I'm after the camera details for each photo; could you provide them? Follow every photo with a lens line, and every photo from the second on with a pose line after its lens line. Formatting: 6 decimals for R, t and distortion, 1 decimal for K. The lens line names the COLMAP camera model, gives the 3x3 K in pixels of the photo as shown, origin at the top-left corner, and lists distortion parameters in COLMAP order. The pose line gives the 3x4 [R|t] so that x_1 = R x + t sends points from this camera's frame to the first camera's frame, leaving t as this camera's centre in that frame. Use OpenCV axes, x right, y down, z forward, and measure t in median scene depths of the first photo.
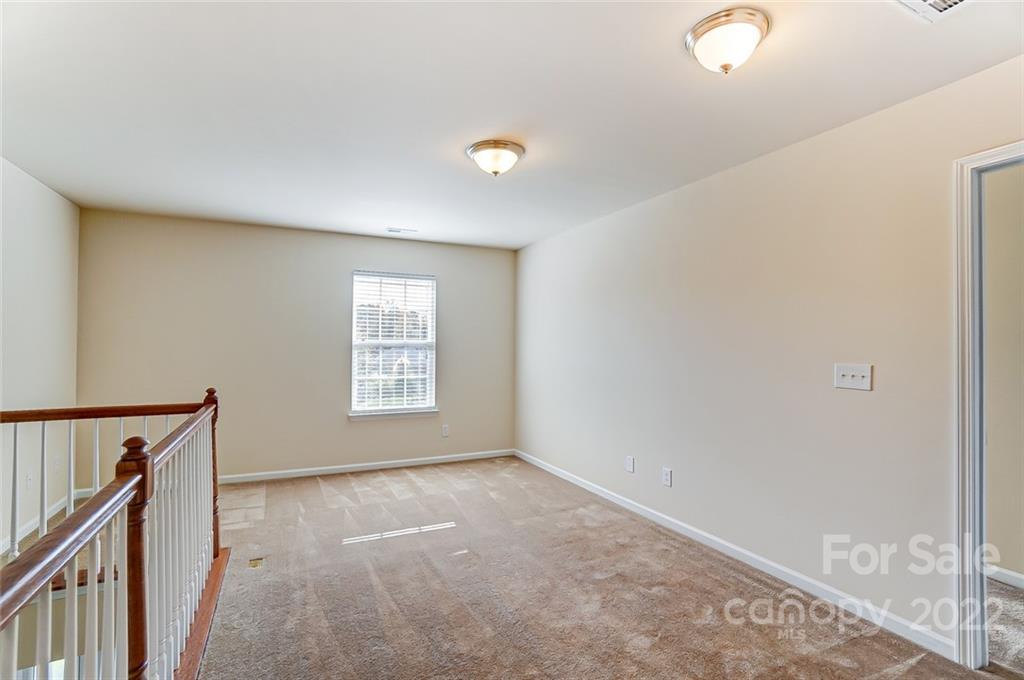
lens RADIAL K [[475.1, 0, 508.7], [0, 475.1, 341.8], [0, 0, 1]] dist [-0.055178, 0.022647]
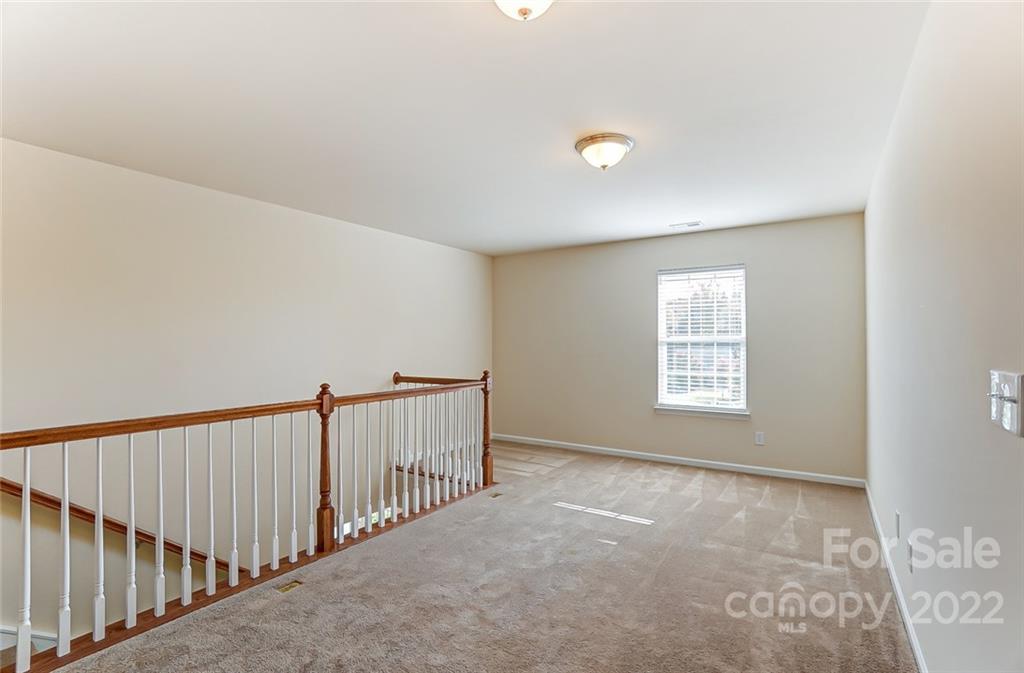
lens RADIAL K [[465.3, 0, 512.0], [0, 465.3, 336.5], [0, 0, 1]] dist [-0.018689, 0.000036]
pose [[0.516638, -0.020024, -0.855970, 0.434289], [0.010155, 0.999799, -0.017259, 0.011827], [0.856144, 0.000224, 0.516738, 0.199003]]
